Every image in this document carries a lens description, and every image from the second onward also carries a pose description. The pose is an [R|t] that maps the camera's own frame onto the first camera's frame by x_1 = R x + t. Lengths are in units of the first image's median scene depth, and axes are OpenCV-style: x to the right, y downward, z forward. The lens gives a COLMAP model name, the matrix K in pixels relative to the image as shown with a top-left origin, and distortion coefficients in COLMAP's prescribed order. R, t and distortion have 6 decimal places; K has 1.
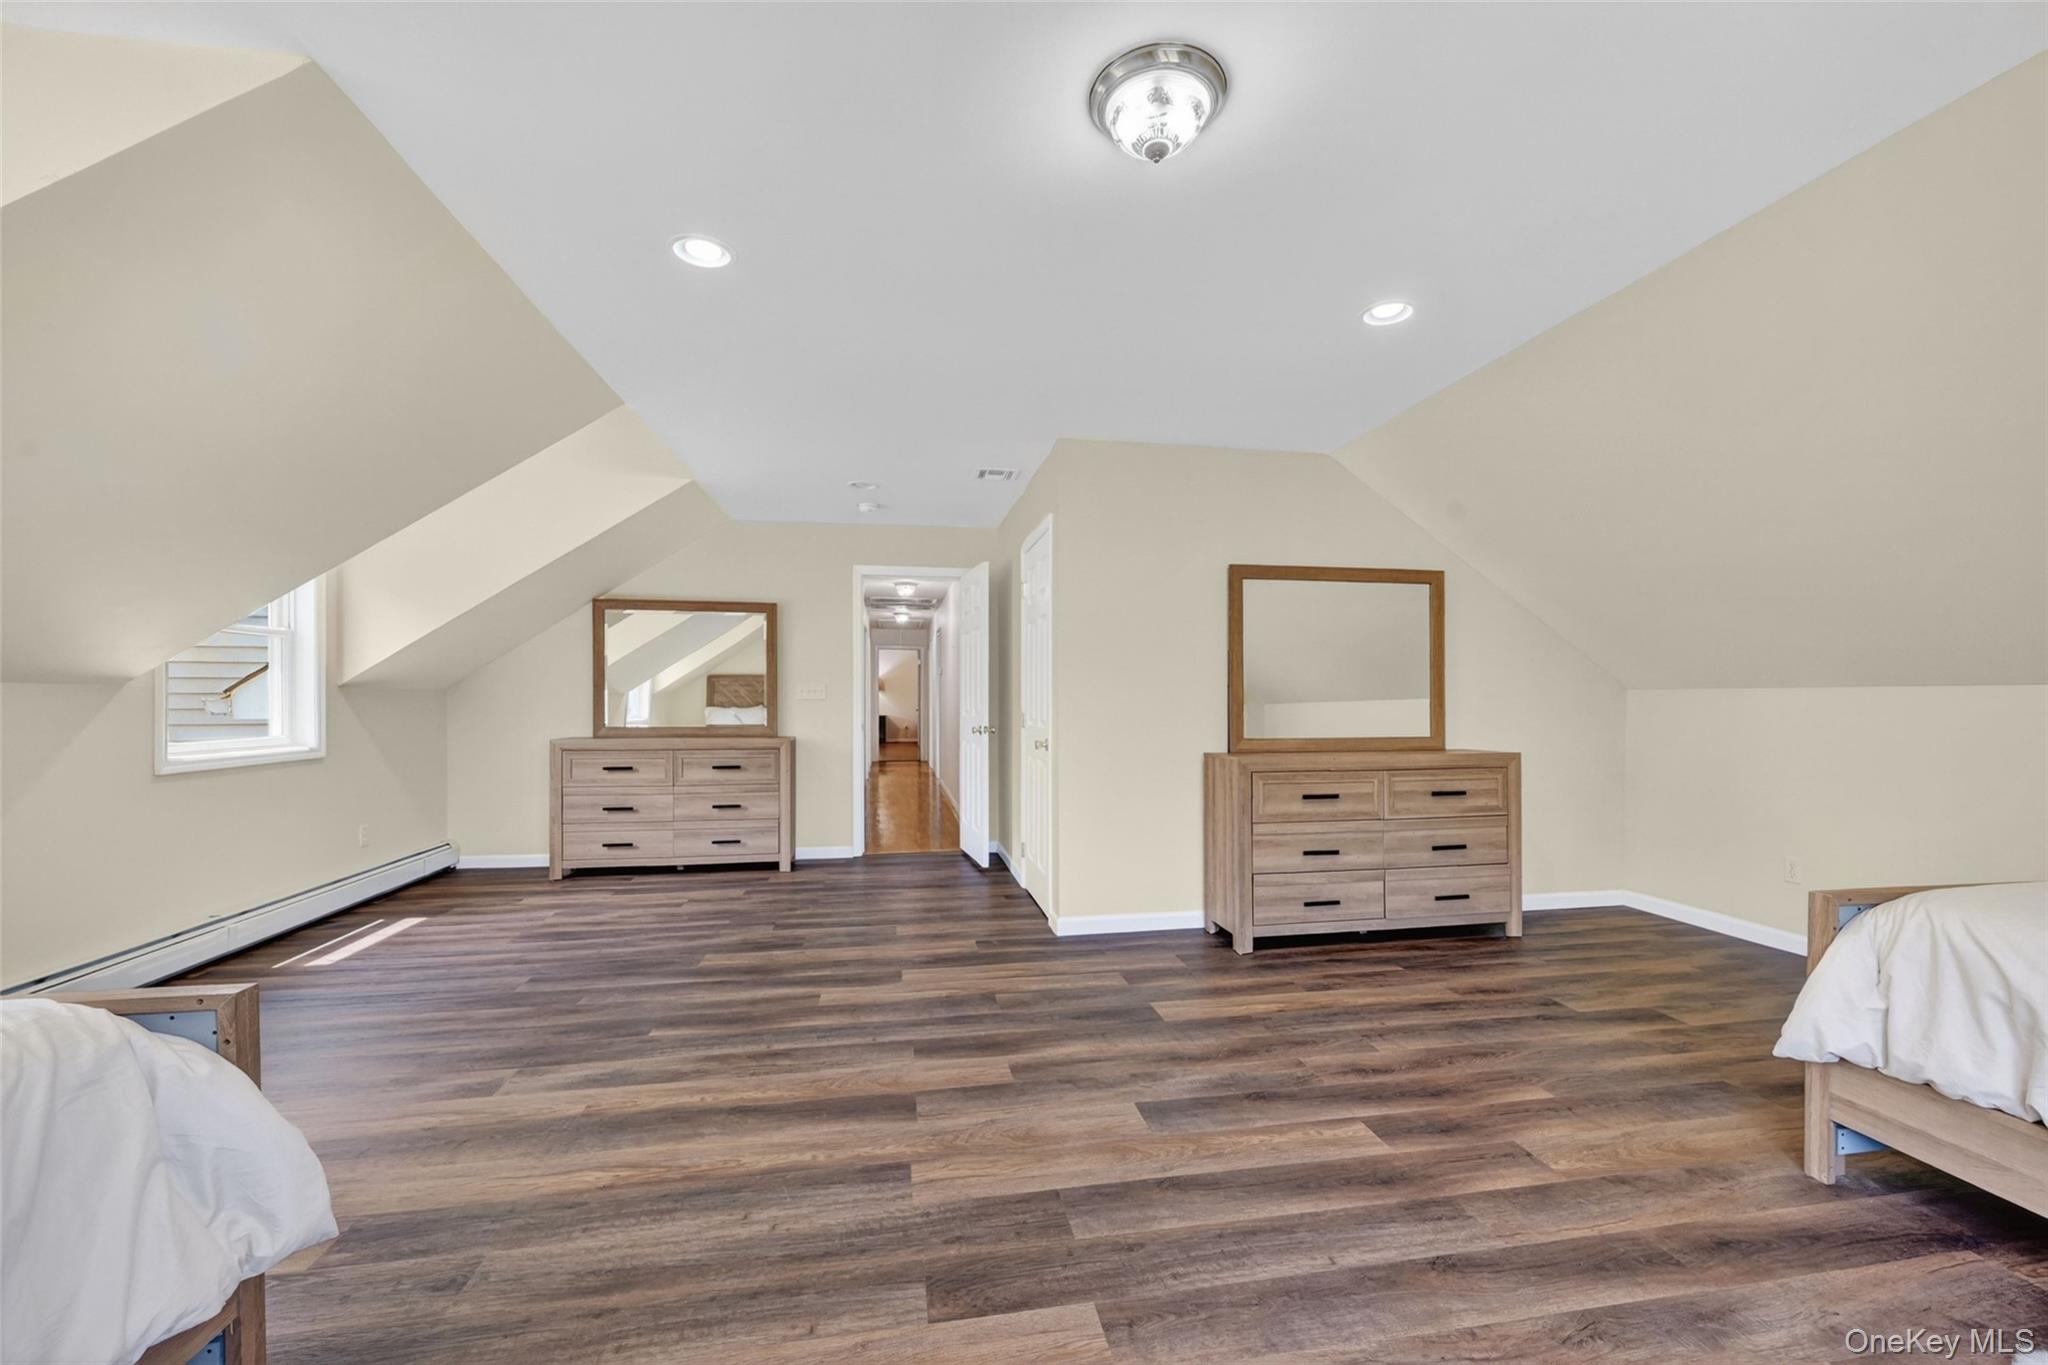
lens RADIAL K [[809.1, 0, 1017.0], [0, 809.1, 695.1], [0, 0, 1]] dist [0.001931, 0.000130]
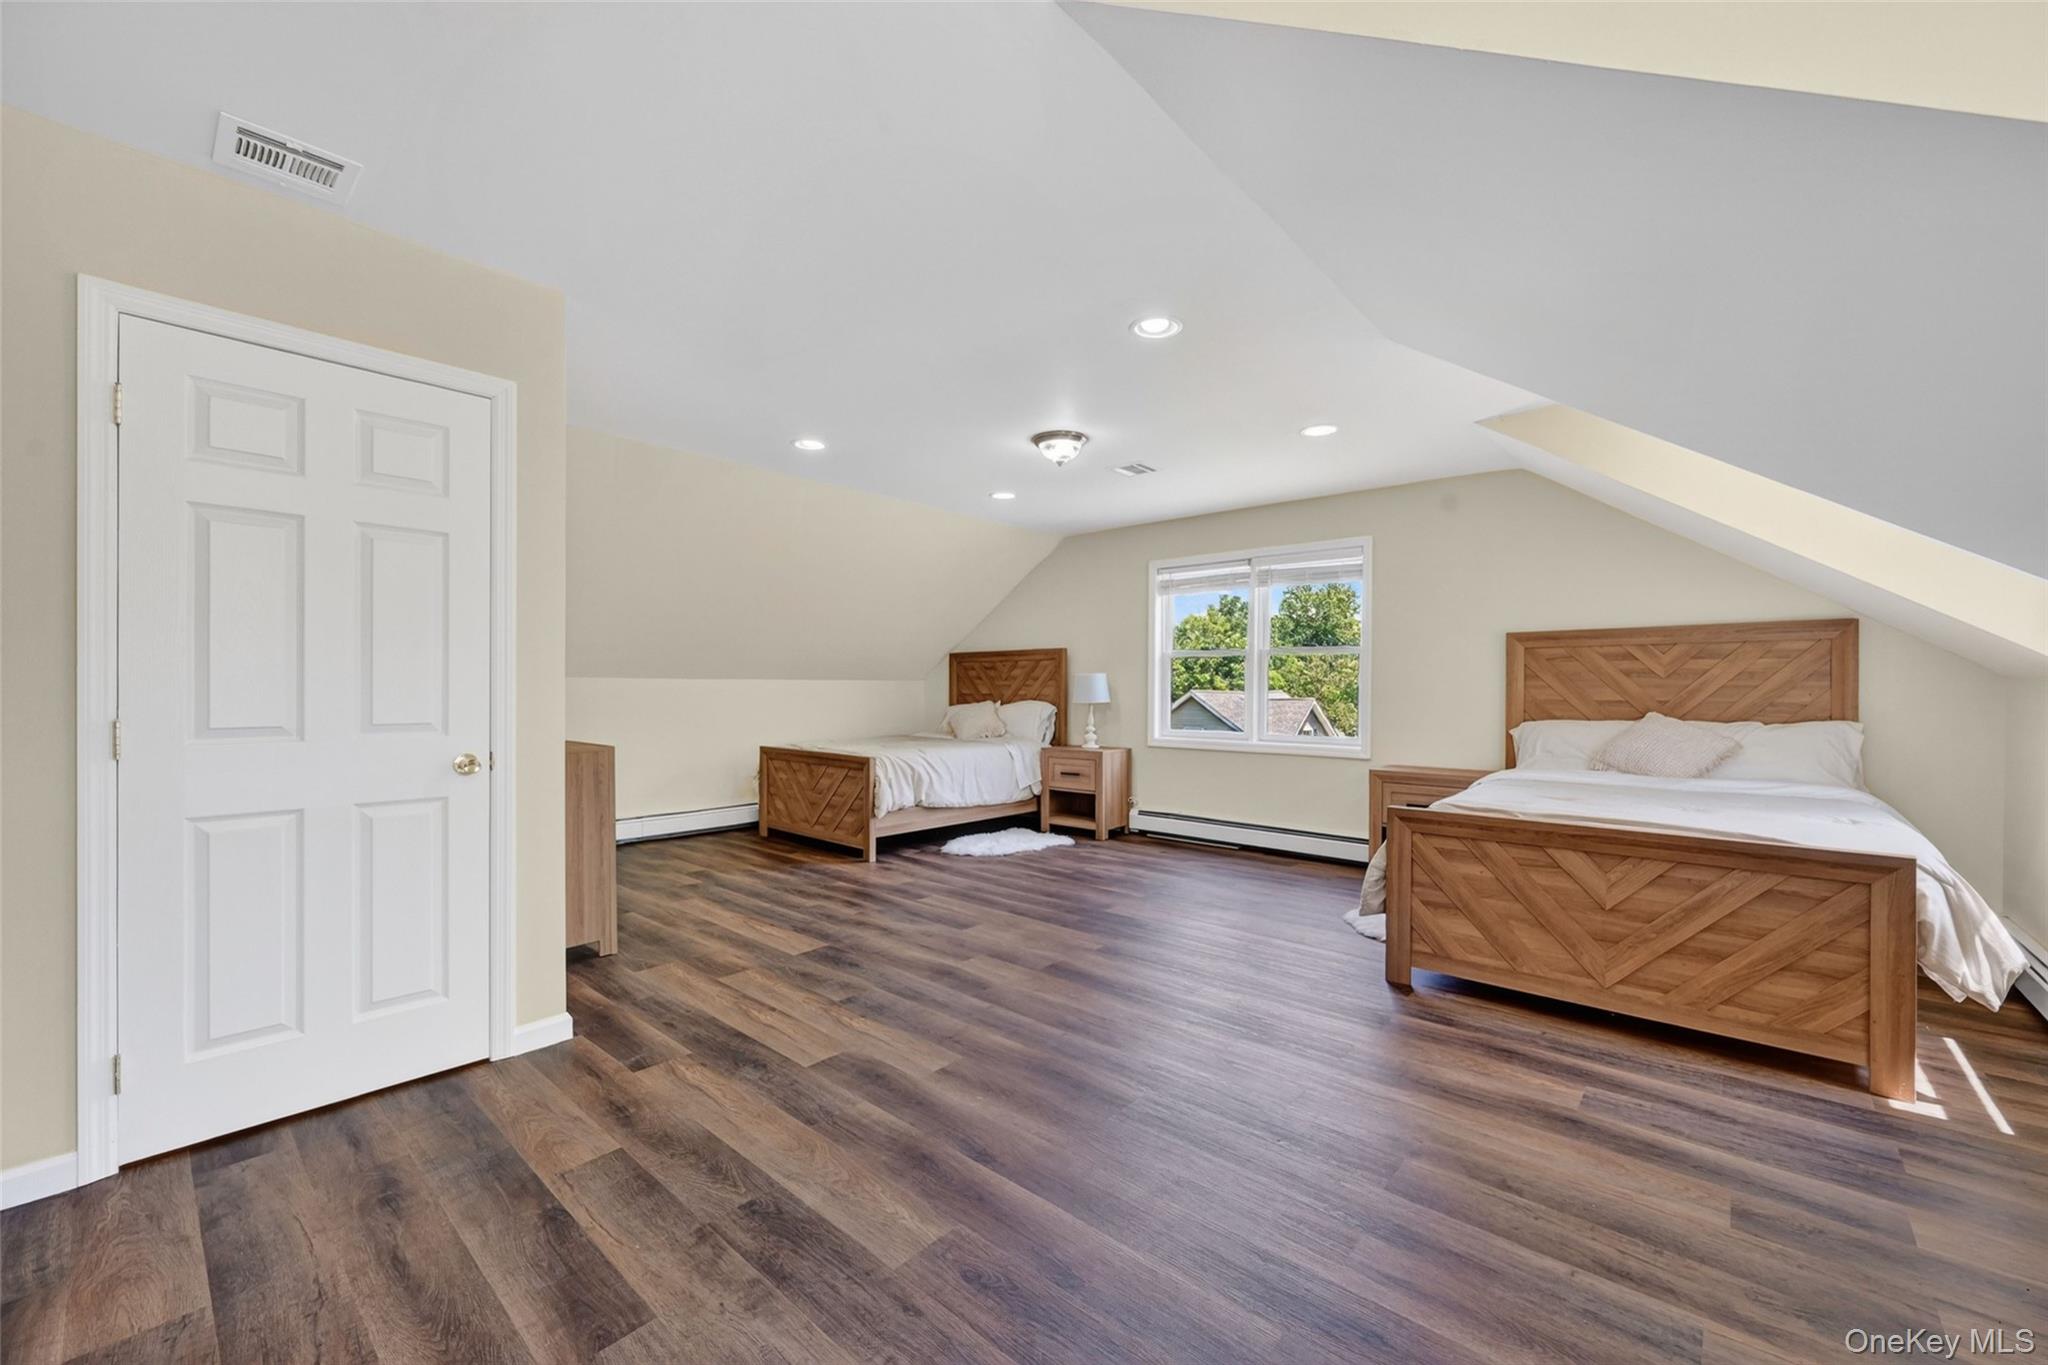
lens RADIAL K [[809.1, 0, 1018.3], [0, 809.1, 685.4], [0, 0, 1]] dist [0.001931, 0.000130]
pose [[-0.622834, -0.002108, 0.782351, -1.047102], [-0.006146, 0.999979, -0.002199, -0.001182], [-0.782330, -0.006177, -0.622834, 1.654839]]
